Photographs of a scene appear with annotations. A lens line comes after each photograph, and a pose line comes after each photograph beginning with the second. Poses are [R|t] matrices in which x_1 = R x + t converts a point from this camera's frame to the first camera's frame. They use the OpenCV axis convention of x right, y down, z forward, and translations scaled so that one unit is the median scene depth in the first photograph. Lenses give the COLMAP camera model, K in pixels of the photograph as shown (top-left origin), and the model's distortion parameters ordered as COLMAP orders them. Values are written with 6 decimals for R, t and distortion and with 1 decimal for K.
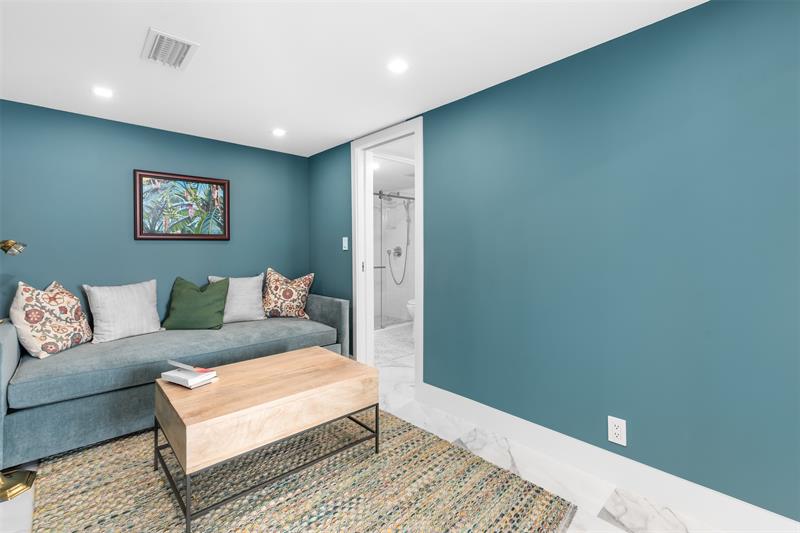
lens RADIAL K [[359.4, 0, 386.8], [0, 359.4, 253.0], [0, 0, 1]] dist [-0.000191, 0.000767]
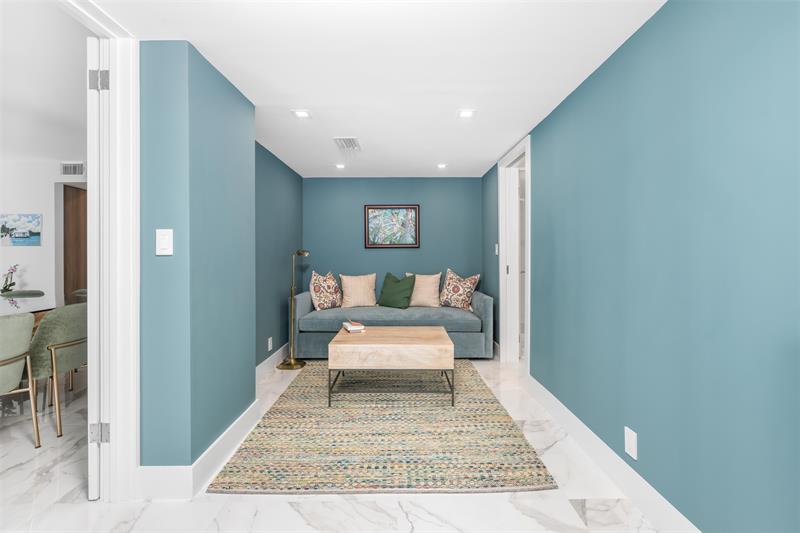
lens RADIAL K [[361.1, 0, 395.7], [0, 361.1, 262.8], [0, 0, 1]] dist [0.001535, 0.000649]
pose [[0.723066, 0.018860, -0.690521, 0.514525], [-0.009738, 0.999806, 0.017111, -0.000301], [0.690710, -0.005648, 0.723110, -0.083050]]
